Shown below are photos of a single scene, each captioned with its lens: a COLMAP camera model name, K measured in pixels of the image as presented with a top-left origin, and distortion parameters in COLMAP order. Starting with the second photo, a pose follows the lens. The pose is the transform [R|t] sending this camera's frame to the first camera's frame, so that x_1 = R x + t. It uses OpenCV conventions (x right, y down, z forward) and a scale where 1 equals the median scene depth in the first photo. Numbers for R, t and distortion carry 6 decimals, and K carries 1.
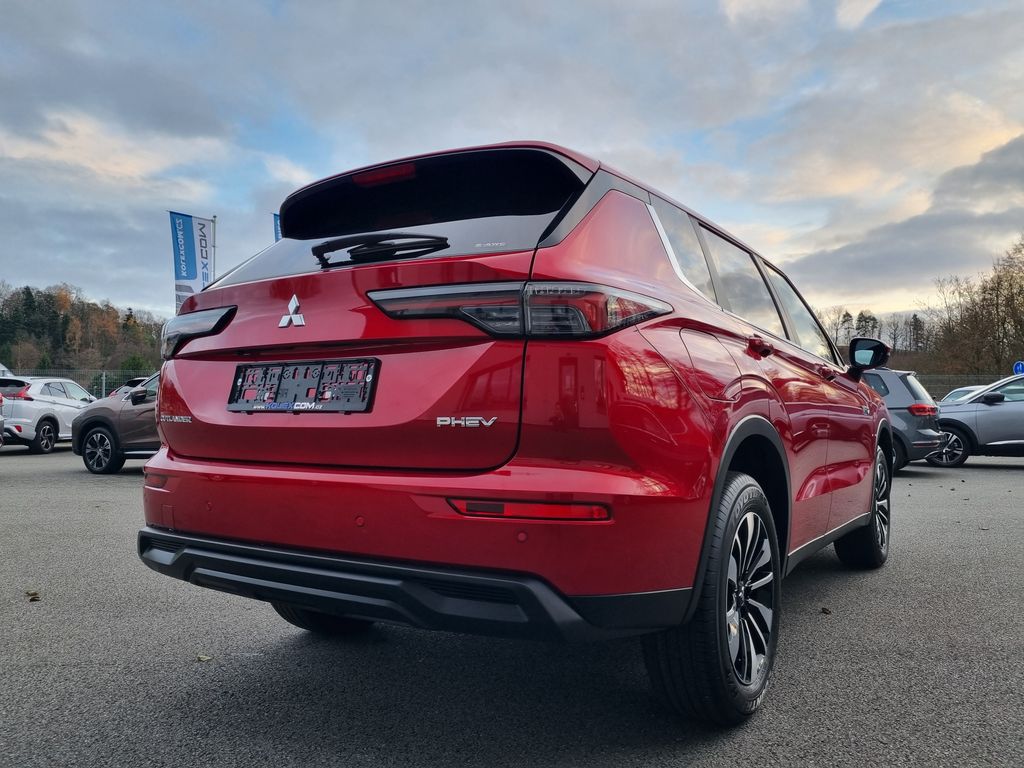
lens RADIAL K [[775.0, 0, 505.3], [0, 775.0, 420.7], [0, 0, 1]] dist [0.064362, -0.001768]
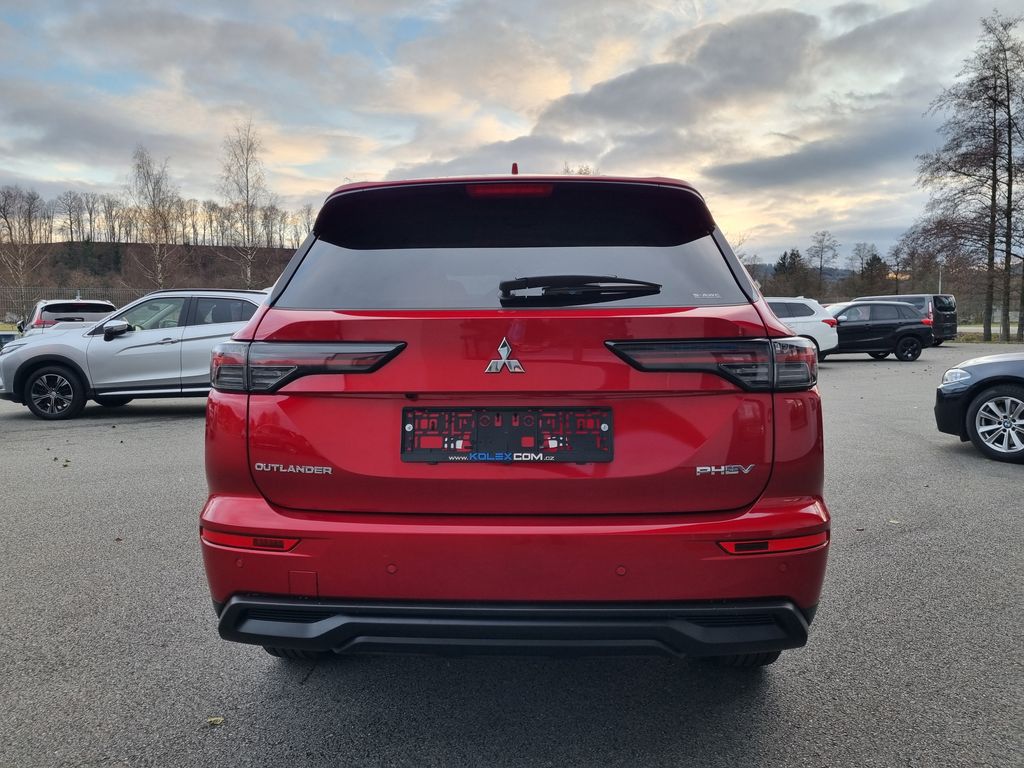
lens RADIAL K [[775.0, 0, 505.3], [0, 775.0, 420.7], [0, 0, 1]] dist [0.064362, -0.001768]
pose [[0.863829, -0.076048, 0.498012, -0.698028], [0.015462, 0.992077, 0.124674, -0.169272], [-0.503548, -0.099997, 0.858161, 0.184341]]
